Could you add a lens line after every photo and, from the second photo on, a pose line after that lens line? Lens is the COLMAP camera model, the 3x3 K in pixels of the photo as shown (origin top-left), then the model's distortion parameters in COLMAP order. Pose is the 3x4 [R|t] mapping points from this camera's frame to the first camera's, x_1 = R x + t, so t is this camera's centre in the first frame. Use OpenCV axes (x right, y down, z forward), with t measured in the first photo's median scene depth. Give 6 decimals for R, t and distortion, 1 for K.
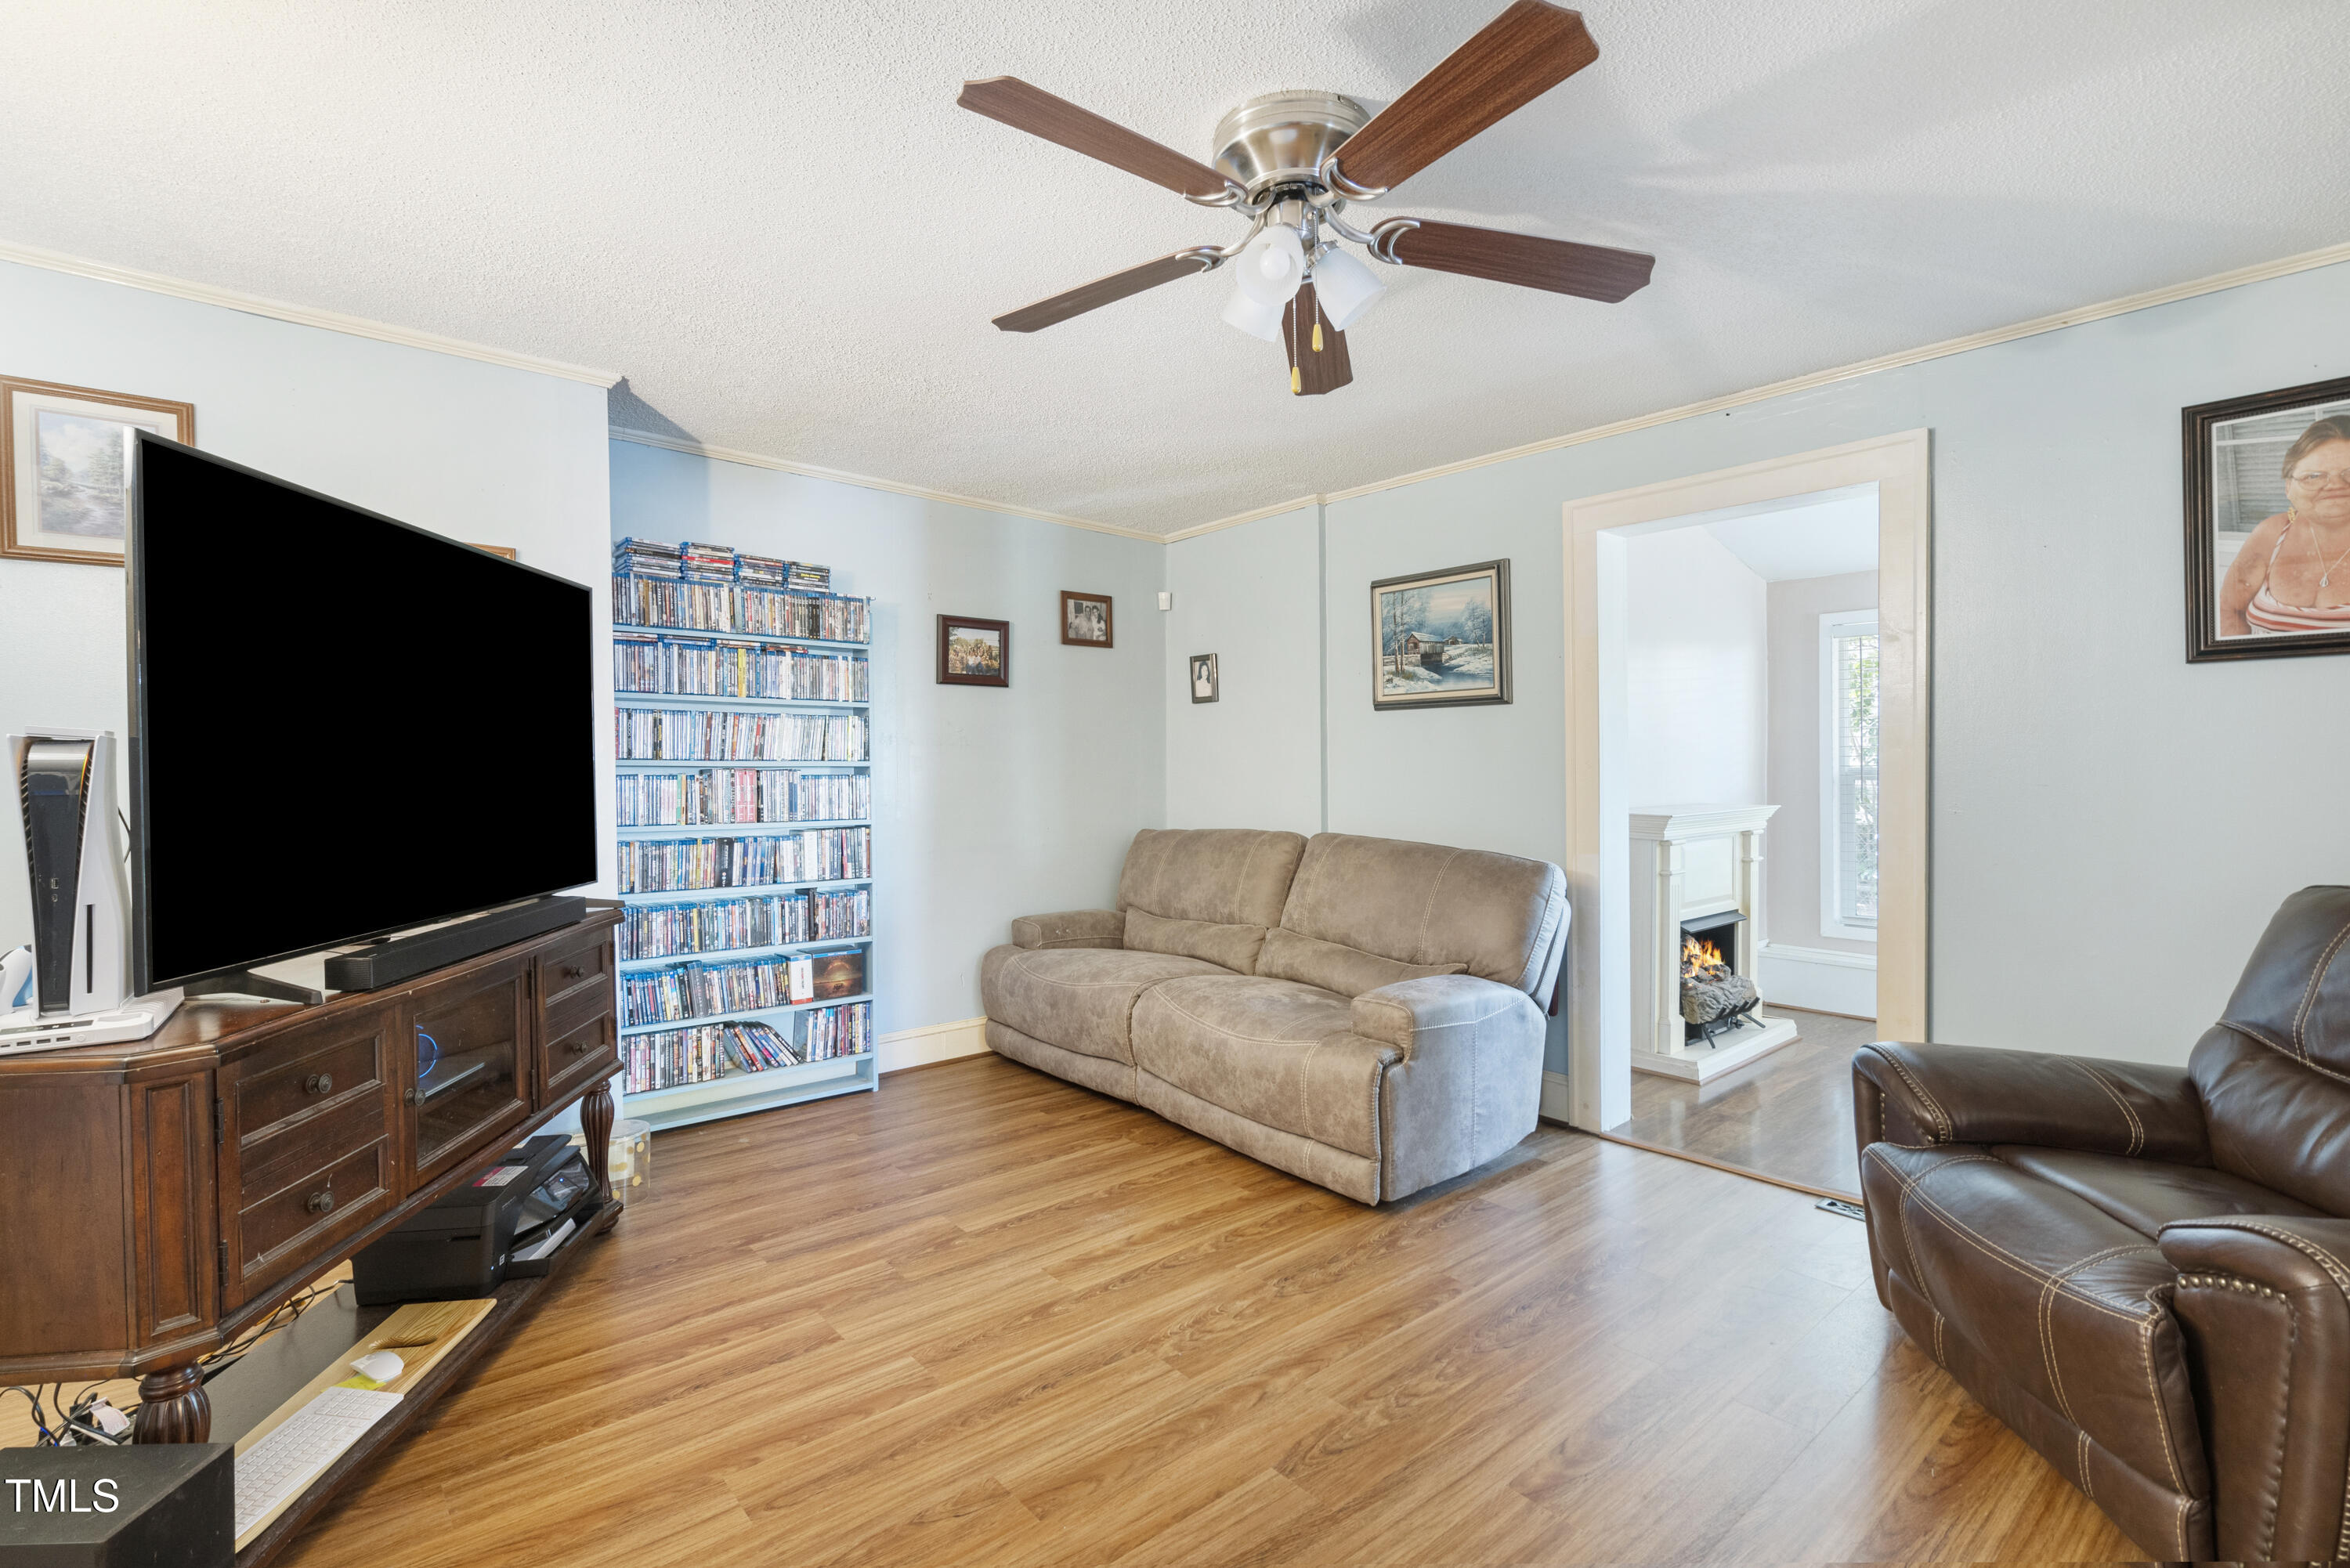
lens RADIAL K [[1085.3, 0, 1166.7], [0, 1085.3, 766.1], [0, 0, 1]] dist [-0.014958, 0.005042]
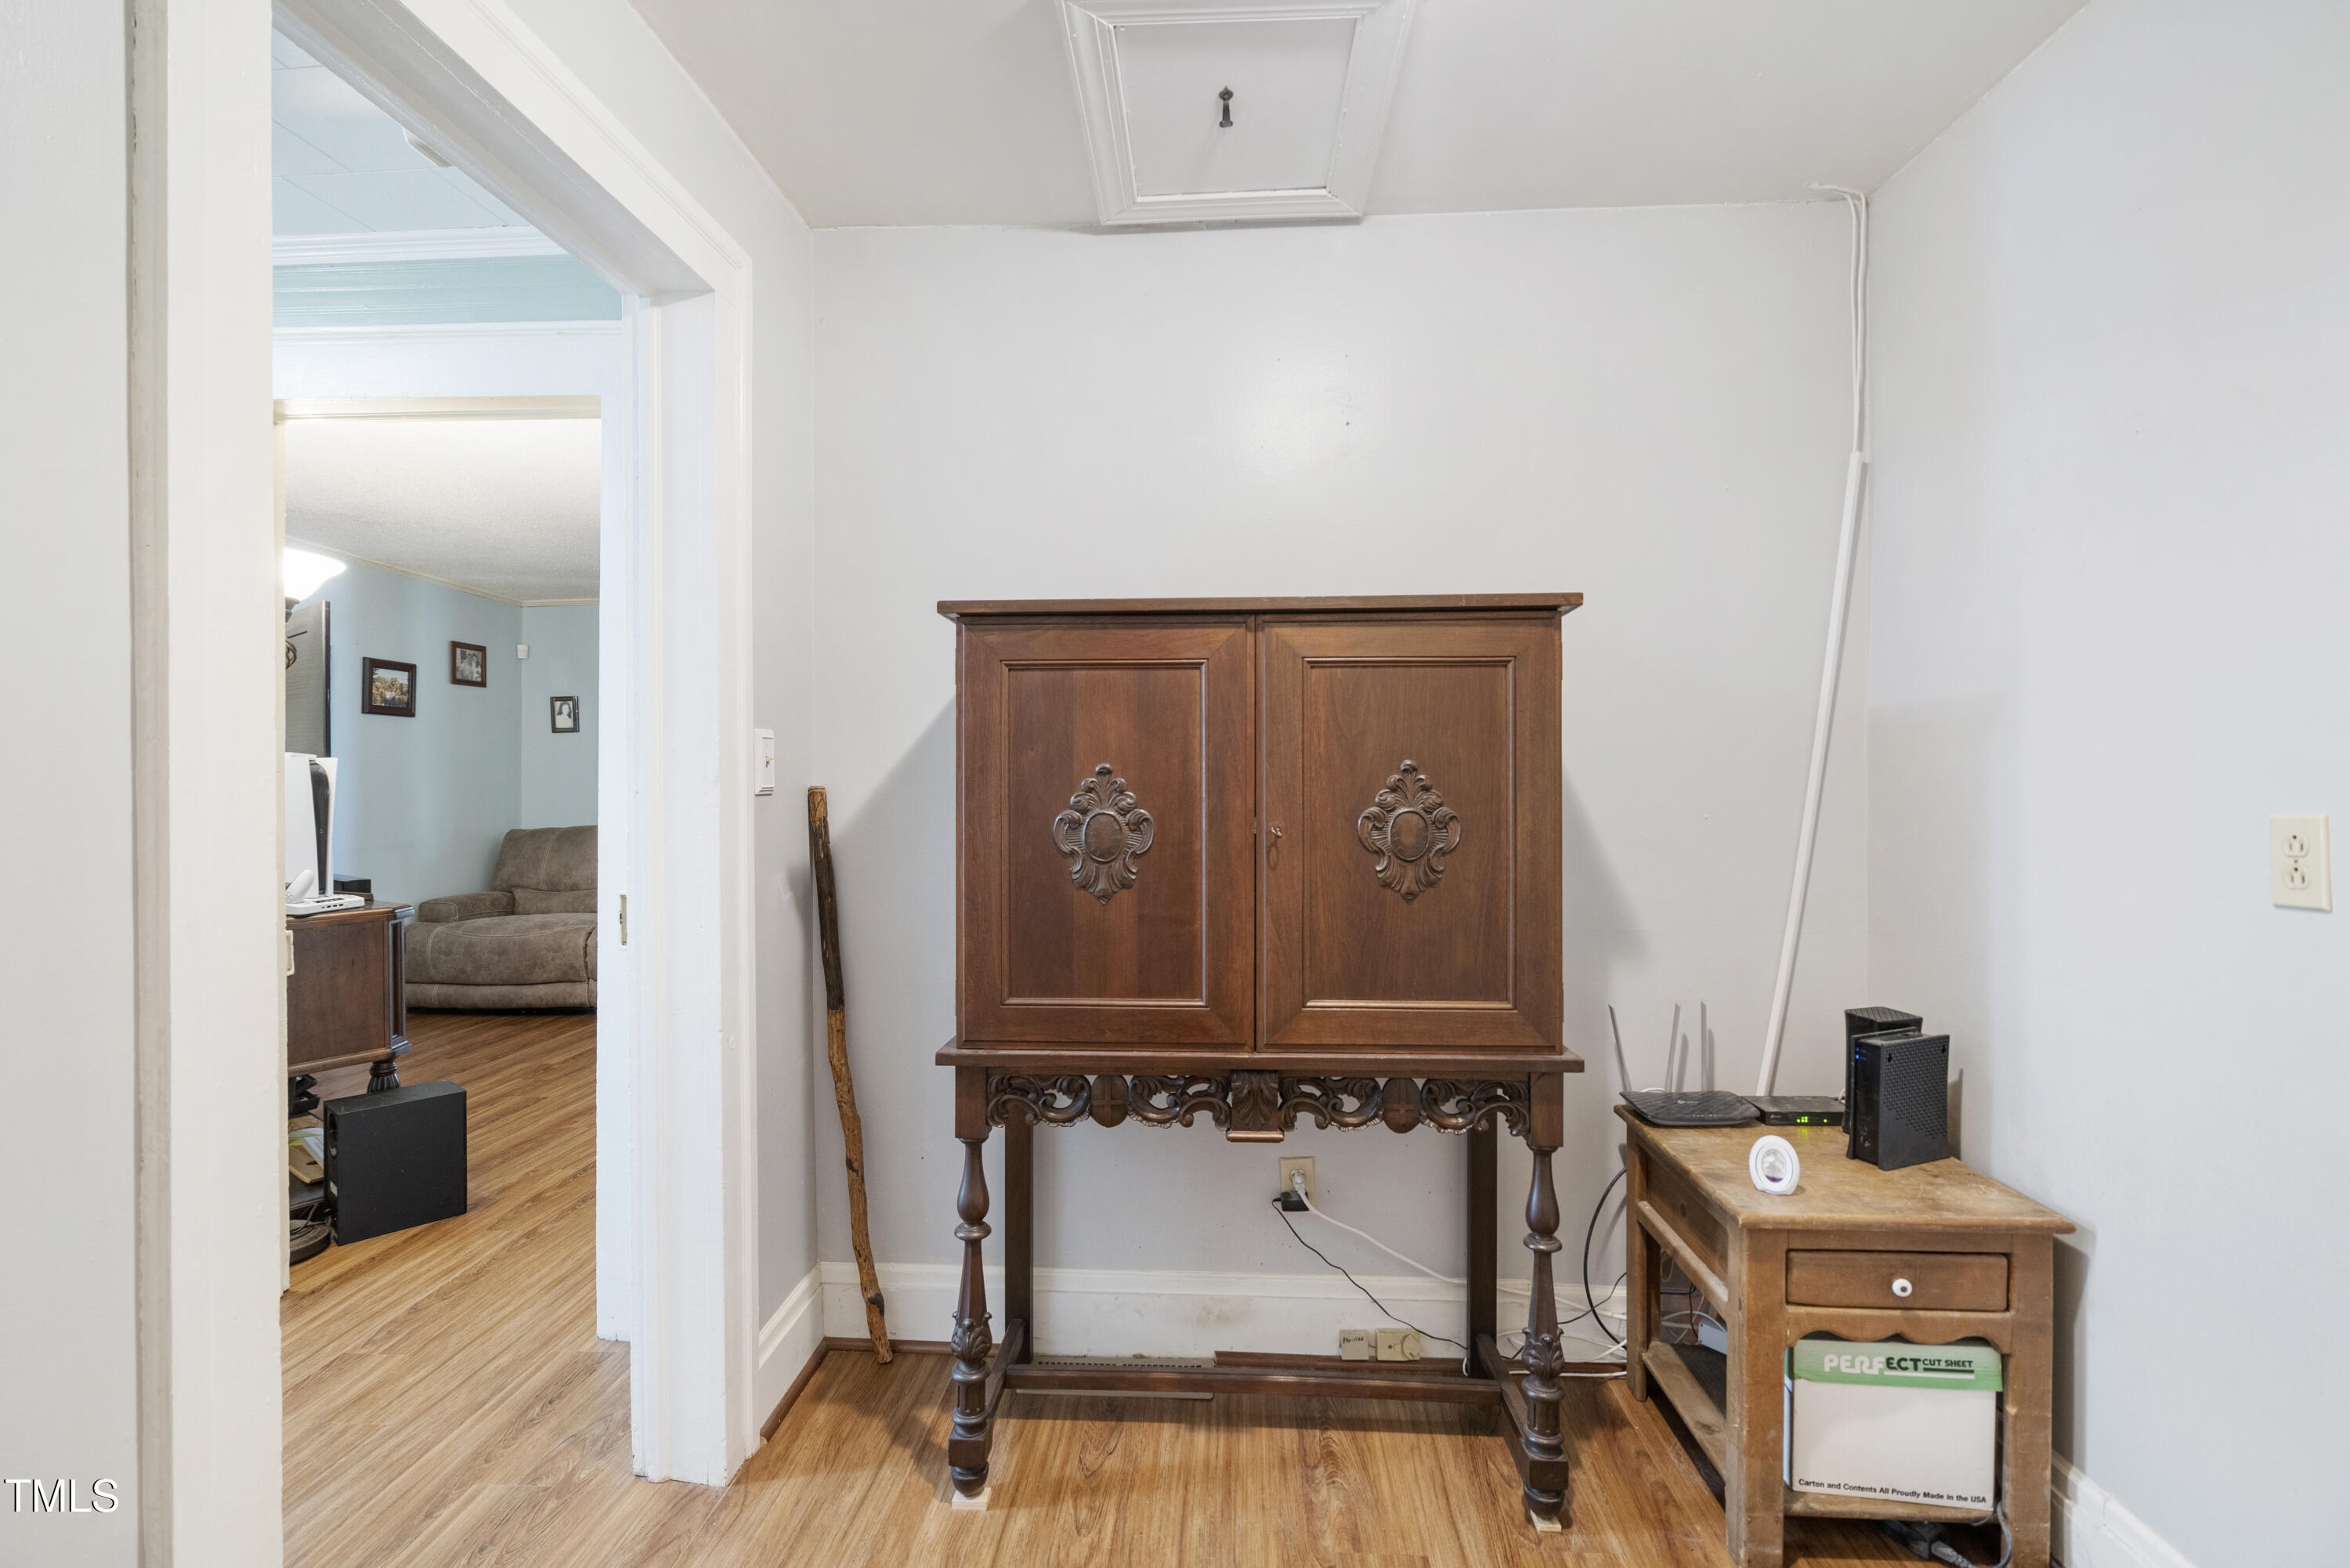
lens RADIAL K [[1085.3, 0, 1166.7], [0, 1085.3, 766.1], [0, 0, 1]] dist [-0.014958, 0.005042]
pose [[0.696944, 0.005113, 0.717108, -0.431323], [0.008621, 0.999843, -0.015508, 0.010534], [-0.717074, 0.016991, 0.696790, -0.483909]]
